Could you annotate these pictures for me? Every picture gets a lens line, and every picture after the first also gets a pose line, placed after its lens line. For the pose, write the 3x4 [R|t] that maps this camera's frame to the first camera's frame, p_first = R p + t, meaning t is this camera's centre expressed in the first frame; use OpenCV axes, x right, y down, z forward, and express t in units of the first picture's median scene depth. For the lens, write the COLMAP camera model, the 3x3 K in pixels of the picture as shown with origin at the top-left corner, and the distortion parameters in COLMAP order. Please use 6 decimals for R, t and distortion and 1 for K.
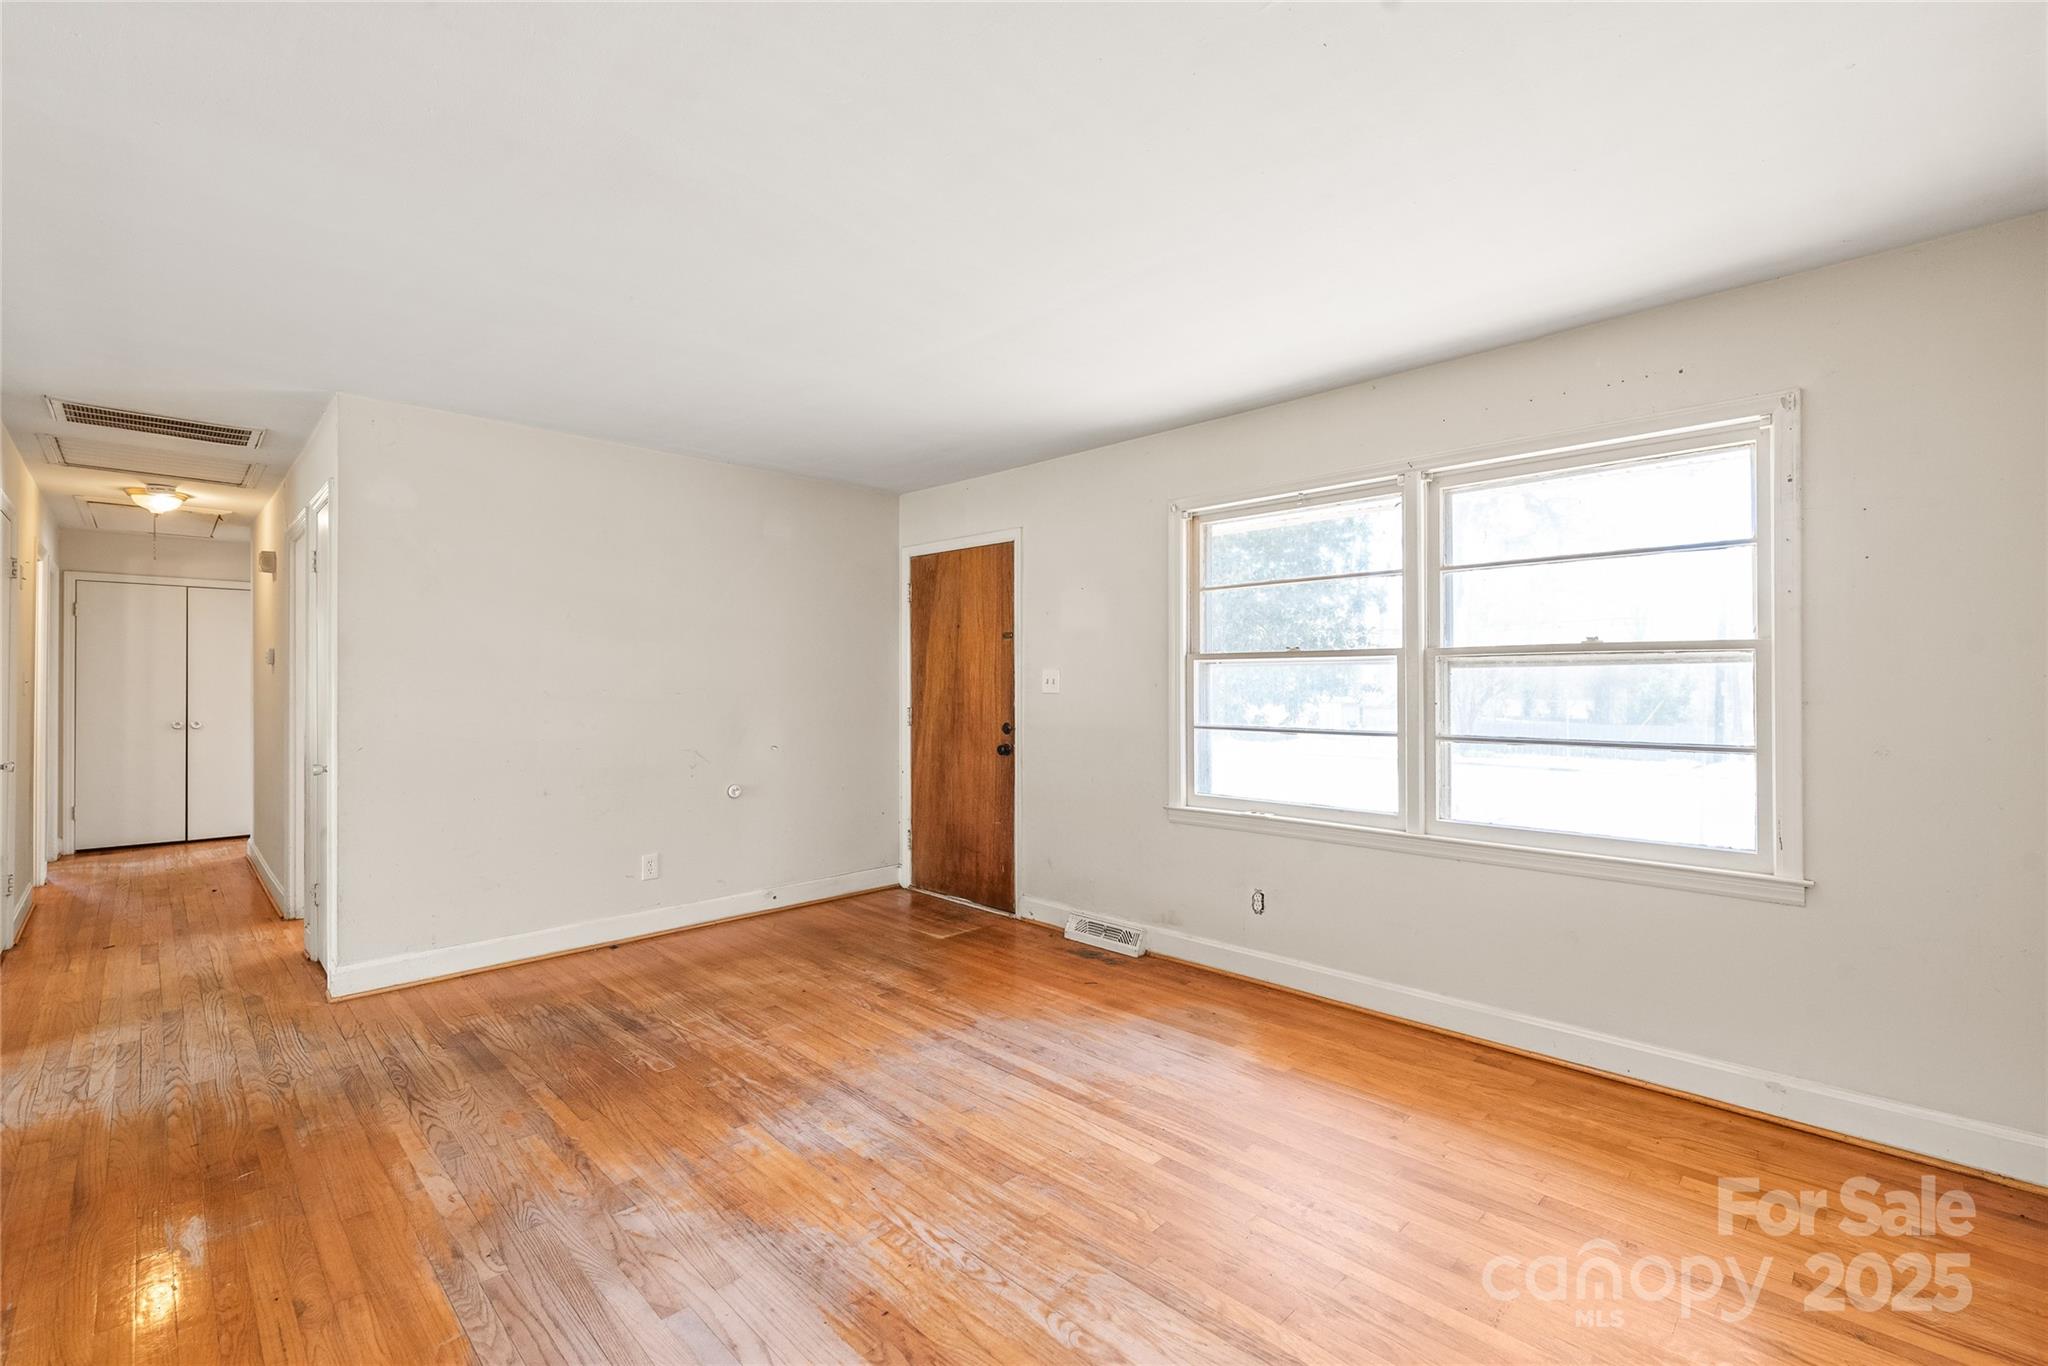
lens RADIAL K [[870.1, 0, 1039.6], [0, 870.1, 675.4], [0, 0, 1]] dist [0.001190, -0.000862]
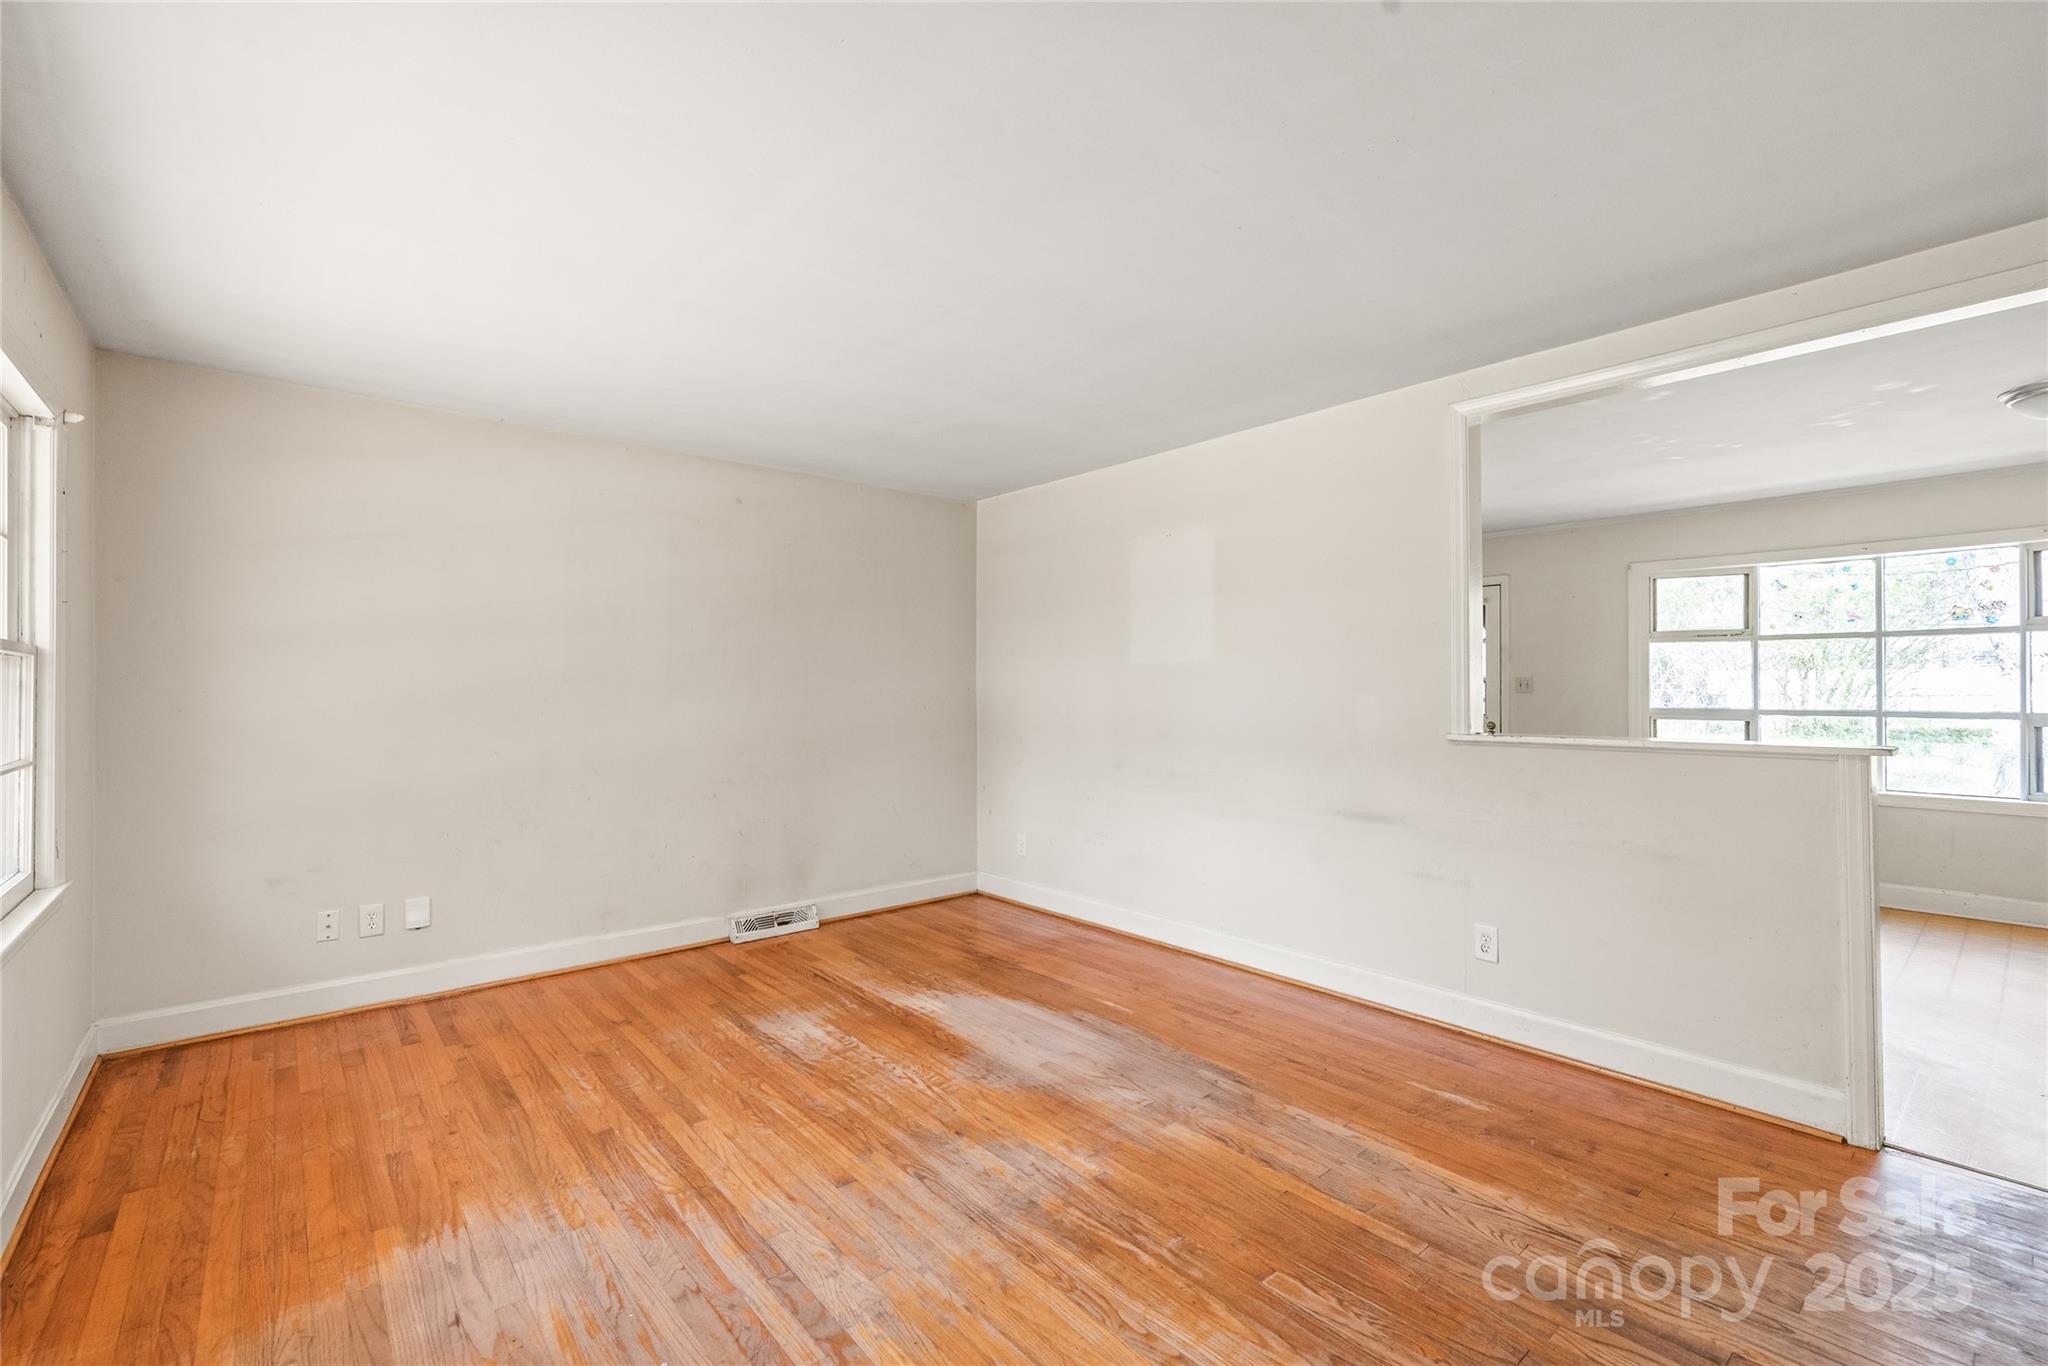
lens RADIAL K [[870.1, 0, 1008.9], [0, 870.1, 679.8], [0, 0, 1]] dist [0.001190, -0.000862]
pose [[-0.993155, 0.003864, 0.116738, -0.333016], [0.002186, 0.999892, -0.014502, 0.014071], [-0.116781, -0.014147, -0.993057, 1.788943]]
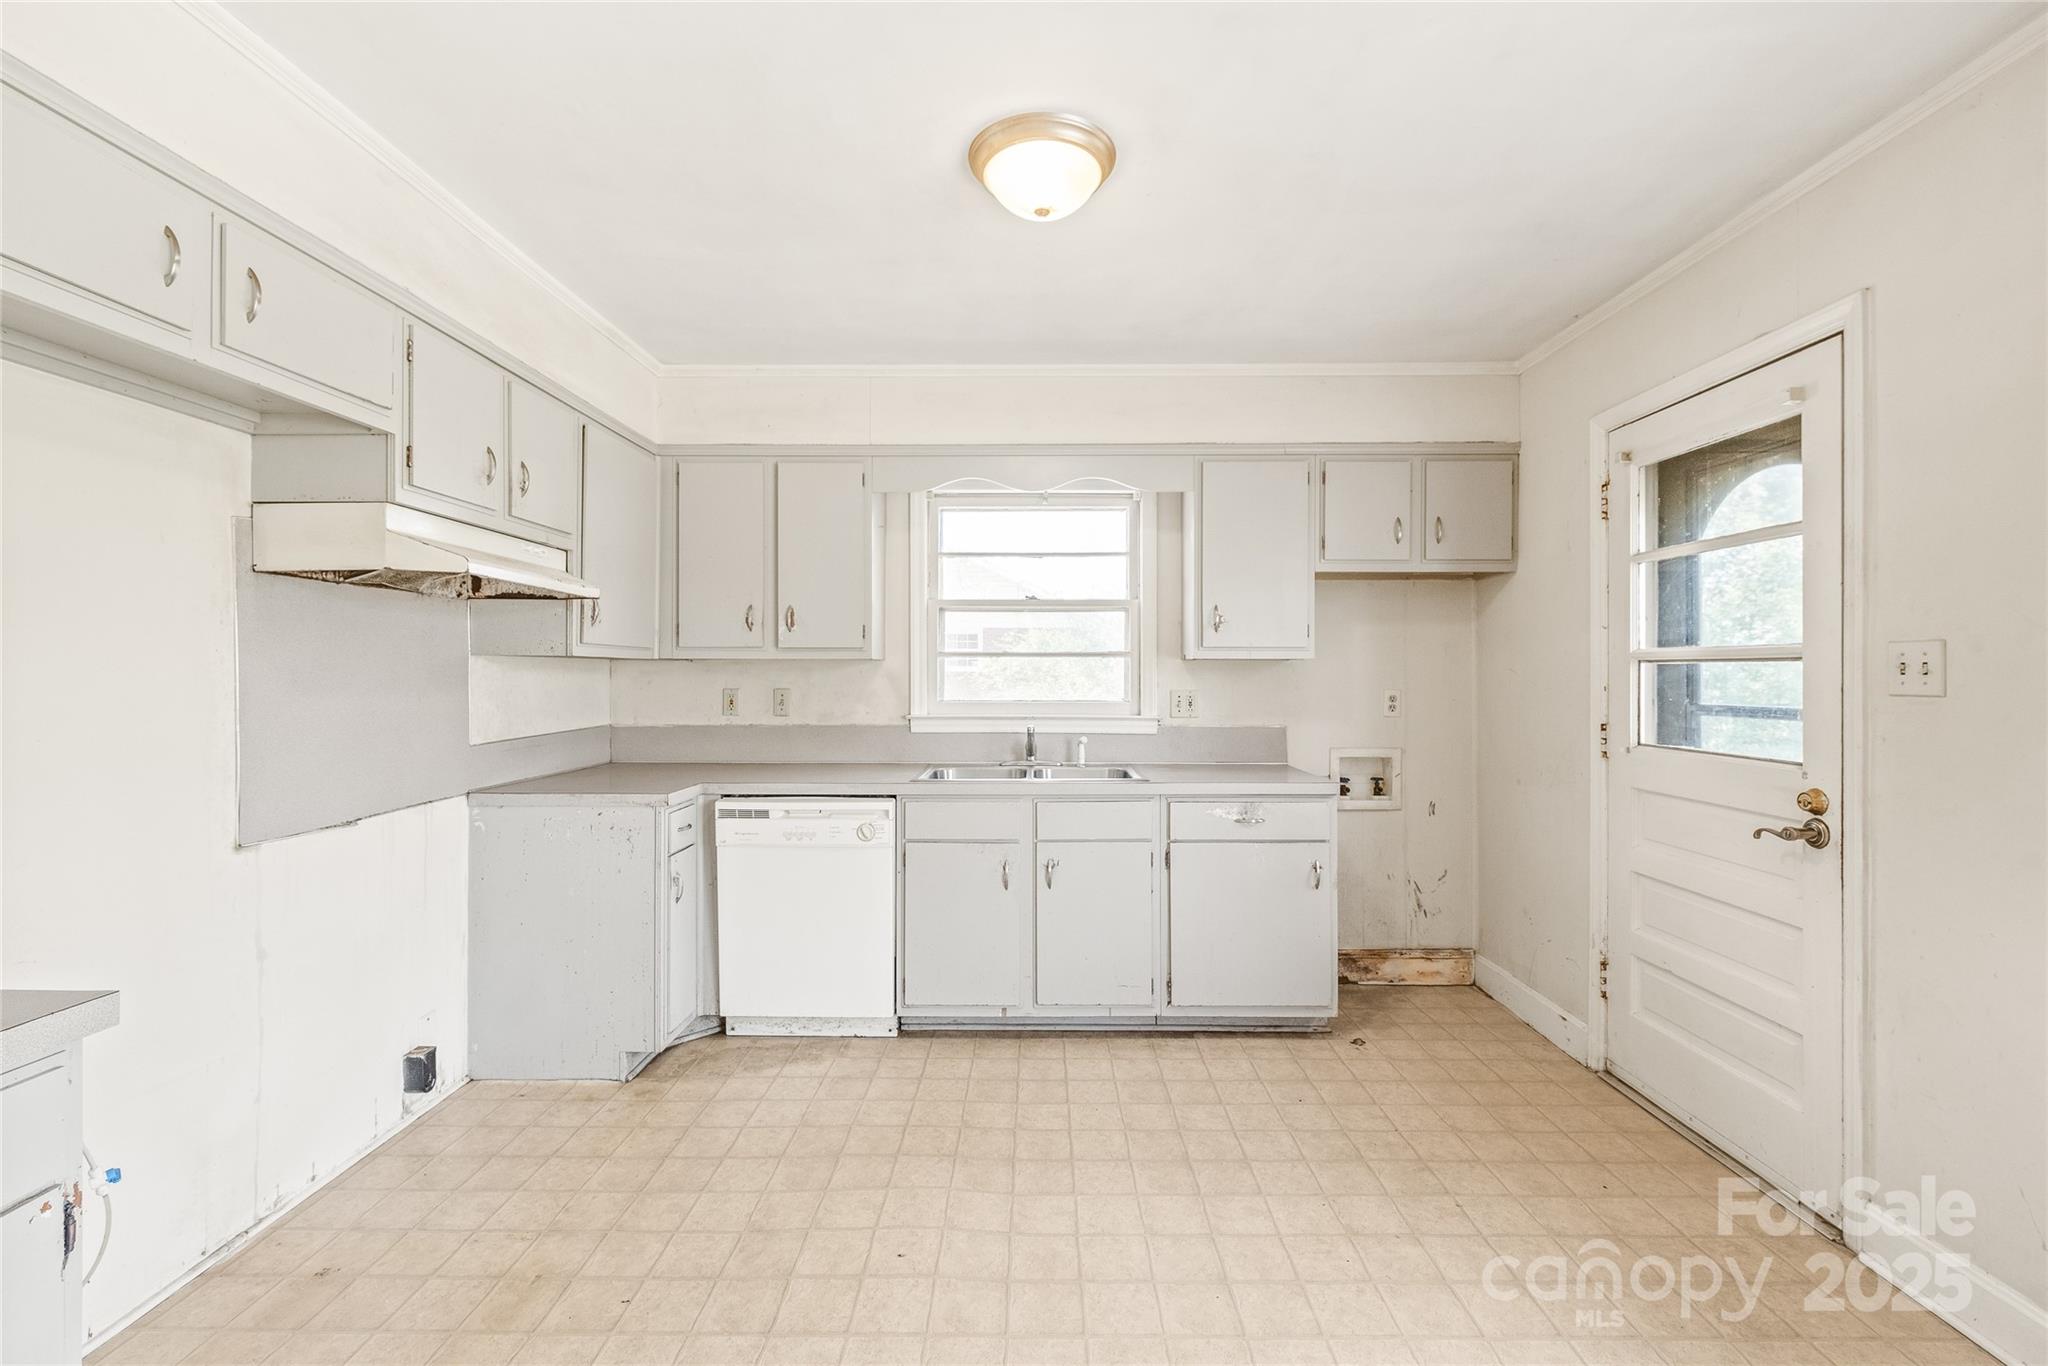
lens RADIAL K [[870.1, 0, 1030.9], [0, 870.1, 671.0], [0, 0, 1]] dist [0.001190, -0.000862]
pose [[-0.707840, 0.004527, 0.706358, -1.408786], [-0.003728, 0.999942, -0.010144, 0.005420], [-0.706362, -0.009814, -0.707782, 0.215338]]
